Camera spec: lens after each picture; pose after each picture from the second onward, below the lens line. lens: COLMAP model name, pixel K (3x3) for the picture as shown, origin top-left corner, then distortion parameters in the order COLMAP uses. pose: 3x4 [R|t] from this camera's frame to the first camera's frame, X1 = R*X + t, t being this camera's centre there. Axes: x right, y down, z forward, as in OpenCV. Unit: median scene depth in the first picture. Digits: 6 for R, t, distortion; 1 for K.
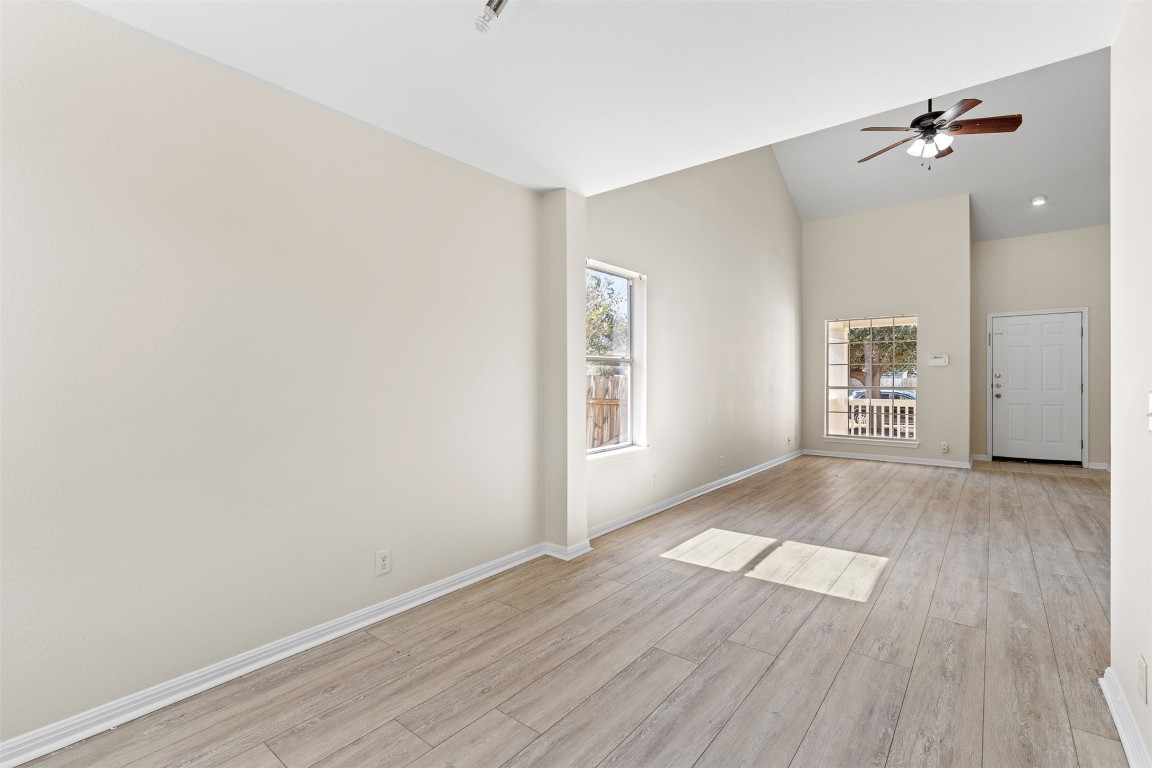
lens RADIAL K [[517.6, 0, 572.0], [0, 517.6, 383.0], [0, 0, 1]] dist [0.002937, 0.000608]
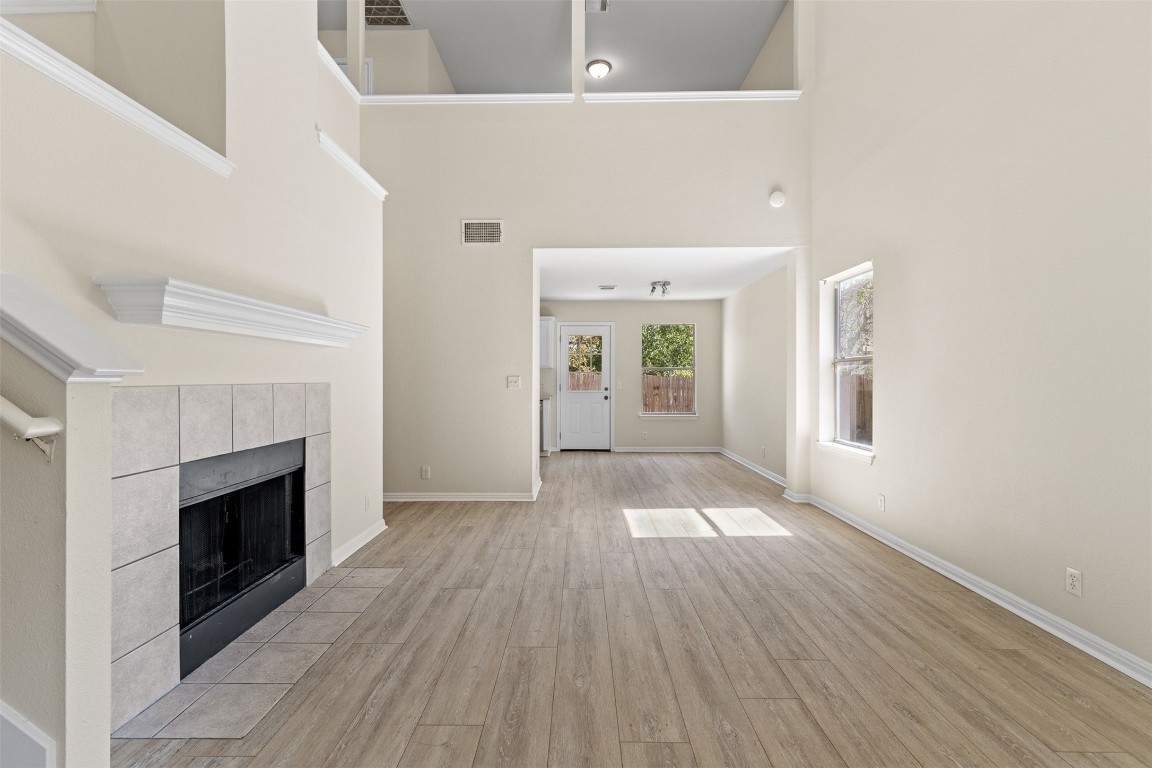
lens RADIAL K [[517.6, 0, 573.3], [0, 517.6, 385.2], [0, 0, 1]] dist [0.002937, 0.000608]
pose [[-0.786744, 0.010820, -0.617184, 0.687561], [-0.001075, 0.999821, 0.018899, -0.007441], [0.617278, 0.015533, -0.786592, 0.876224]]
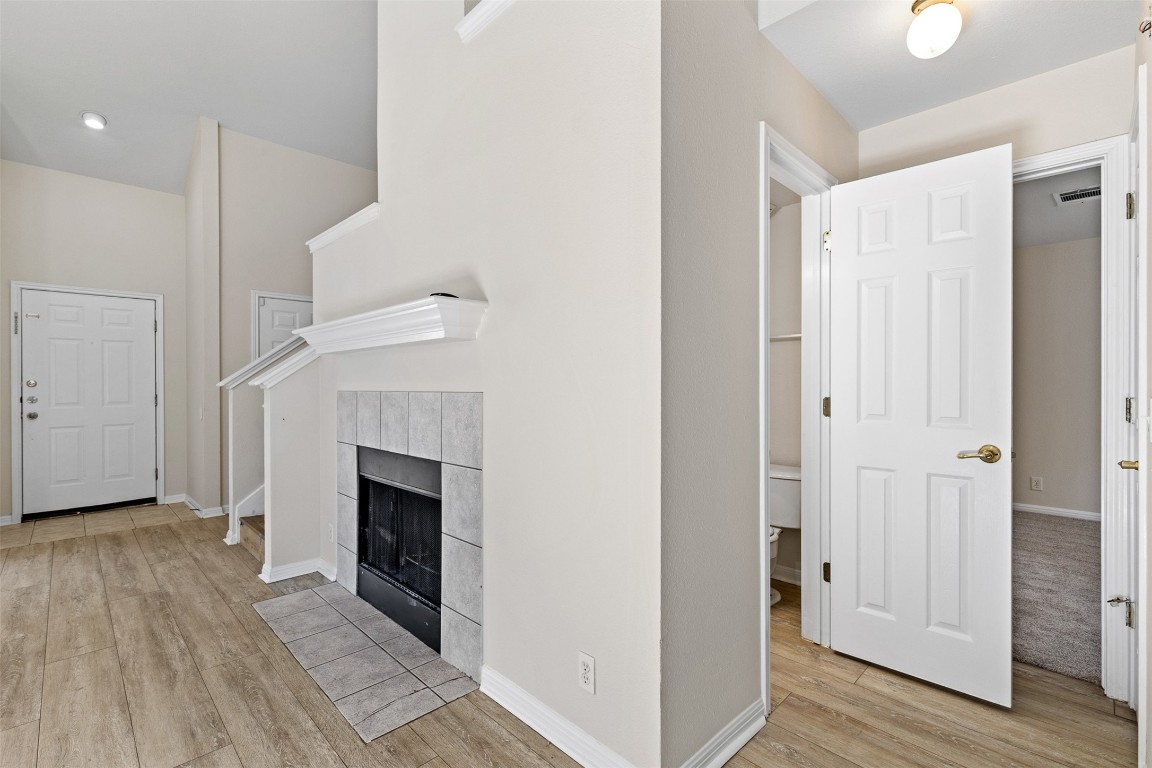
lens RADIAL K [[517.6, 0, 575.1], [0, 517.6, 382.6], [0, 0, 1]] dist [0.002937, 0.000608]
pose [[0.113969, 0.006017, 0.993466, 0.290835], [0.011632, 0.999905, -0.007390, -0.003286], [-0.993416, 0.012398, 0.113889, 0.296963]]
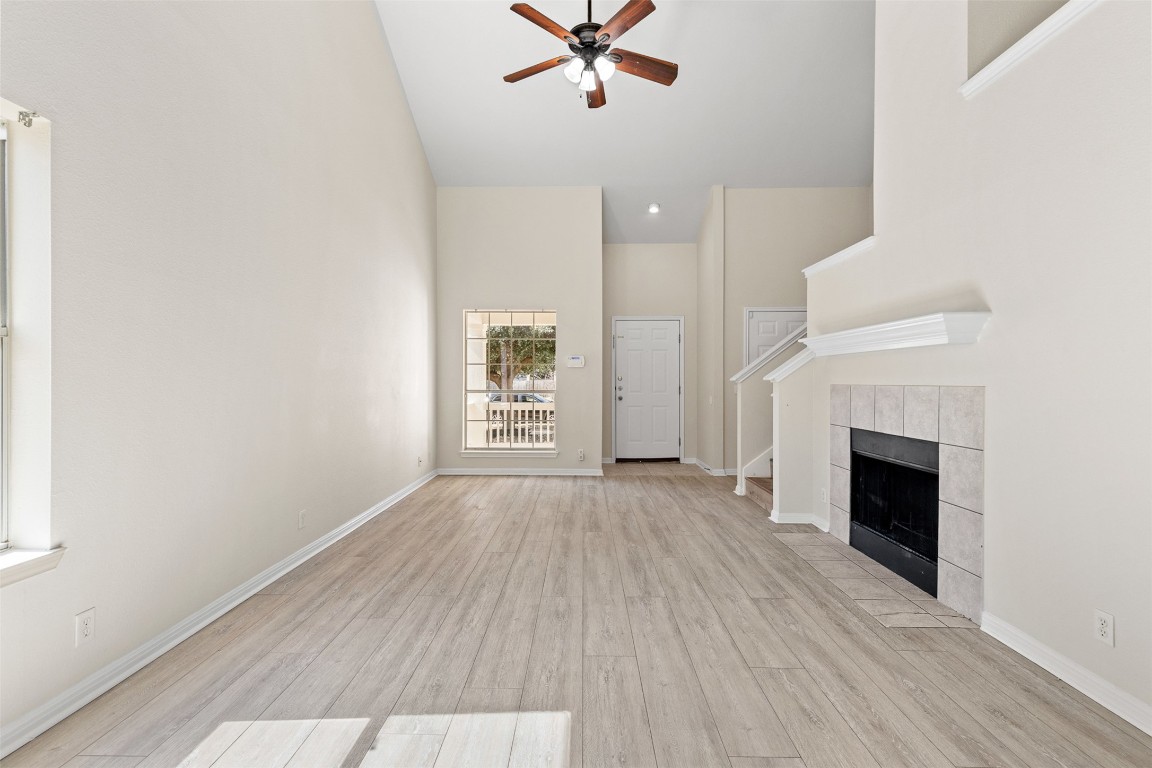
lens RADIAL K [[517.6, 0, 574.3], [0, 517.6, 382.1], [0, 0, 1]] dist [0.002937, 0.000608]
pose [[0.787375, 0.001629, 0.616472, 0.136798], [0.001582, 0.999988, -0.004663, -0.002407], [-0.616472, 0.004647, 0.787363, 0.275917]]
